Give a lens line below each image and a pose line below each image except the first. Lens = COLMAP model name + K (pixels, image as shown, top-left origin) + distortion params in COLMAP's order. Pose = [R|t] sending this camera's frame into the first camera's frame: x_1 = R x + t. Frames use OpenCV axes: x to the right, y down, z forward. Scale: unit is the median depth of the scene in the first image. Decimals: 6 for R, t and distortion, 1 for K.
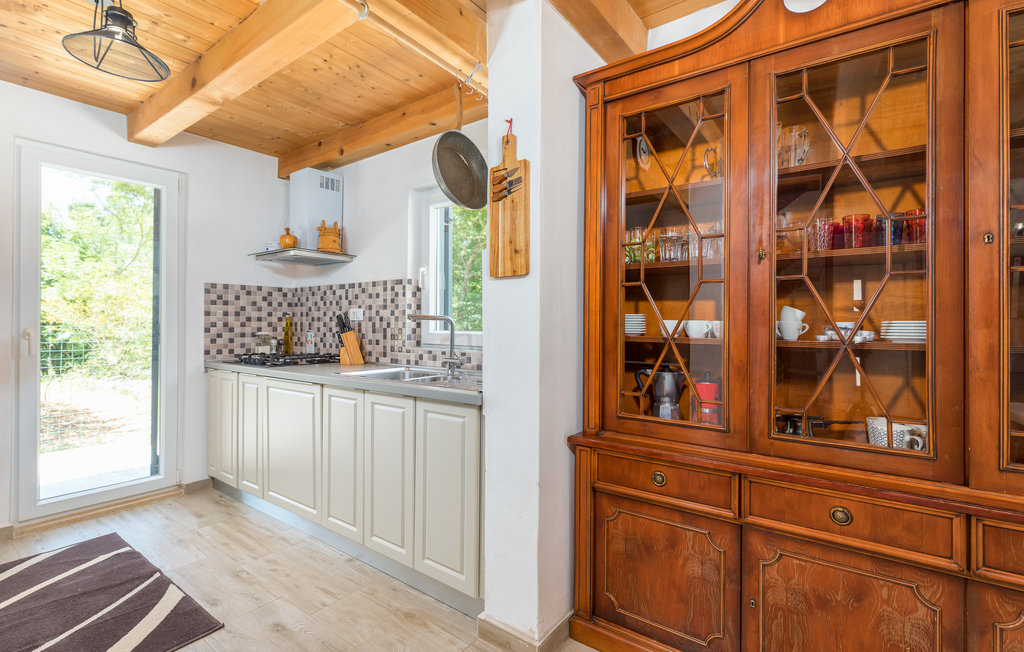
lens RADIAL K [[482.2, 0, 502.3], [0, 482.2, 321.8], [0, 0, 1]] dist [0.005585, 0.001321]
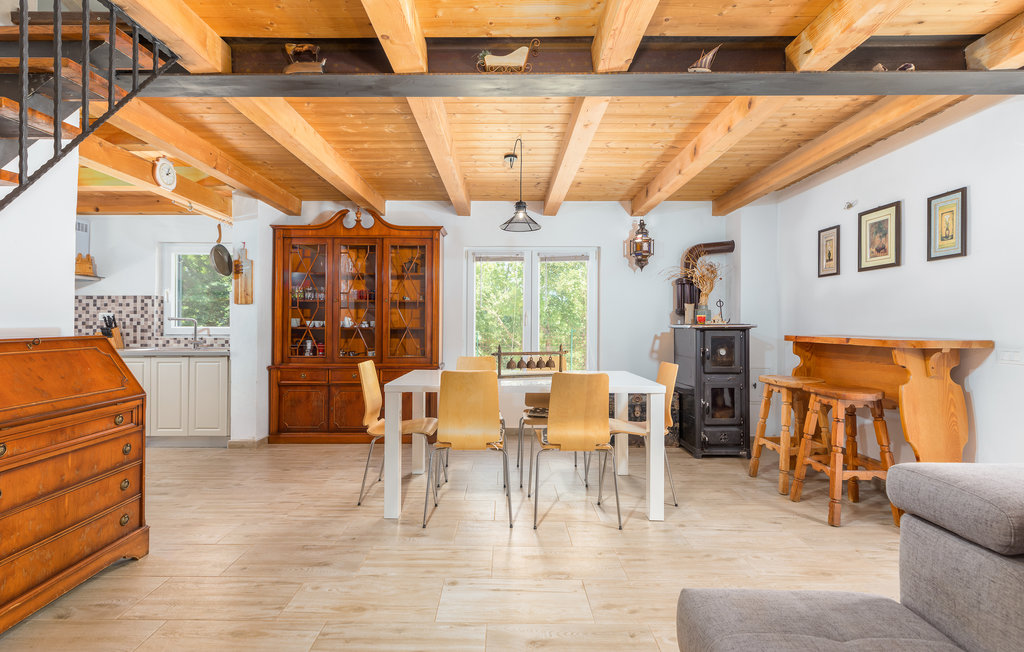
lens RADIAL K [[482.2, 0, 489.7], [0, 482.2, 321.7], [0, 0, 1]] dist [0.005585, 0.001321]
pose [[0.807393, 0.002686, 0.590008, -0.244548], [-0.001692, 0.999996, -0.002238, 0.002740], [-0.590012, 0.000808, 0.807394, -1.015129]]
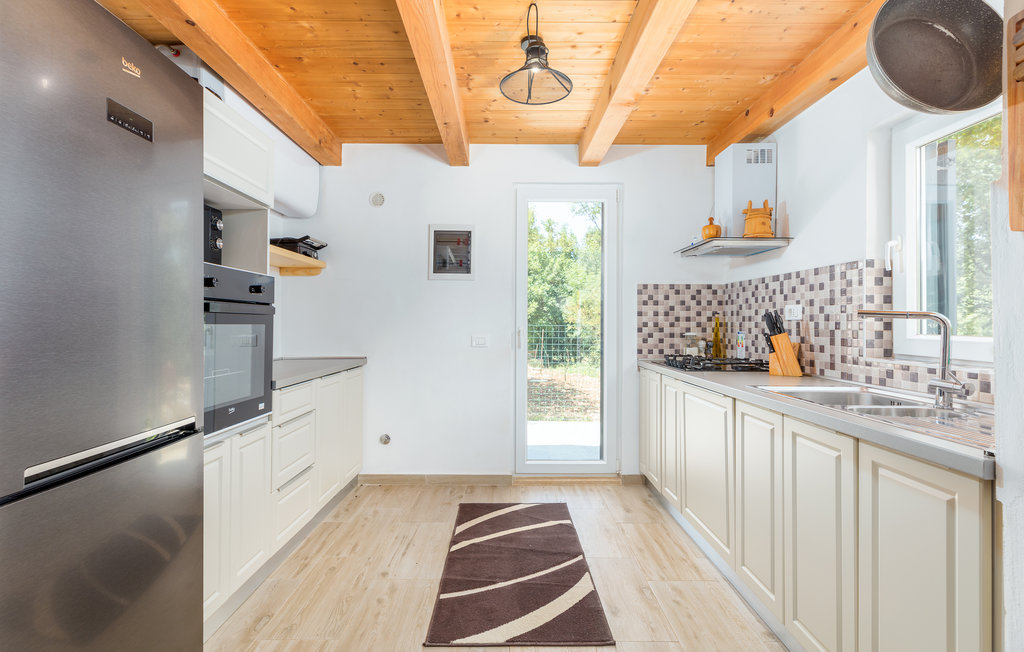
lens RADIAL K [[482.2, 0, 512.5], [0, 482.2, 315.4], [0, 0, 1]] dist [0.005585, 0.001321]
pose [[0.625969, -0.011393, -0.779765, 0.026471], [0.000209, 0.999896, -0.014441, 0.001211], [0.779848, 0.008877, 0.625906, 0.162677]]
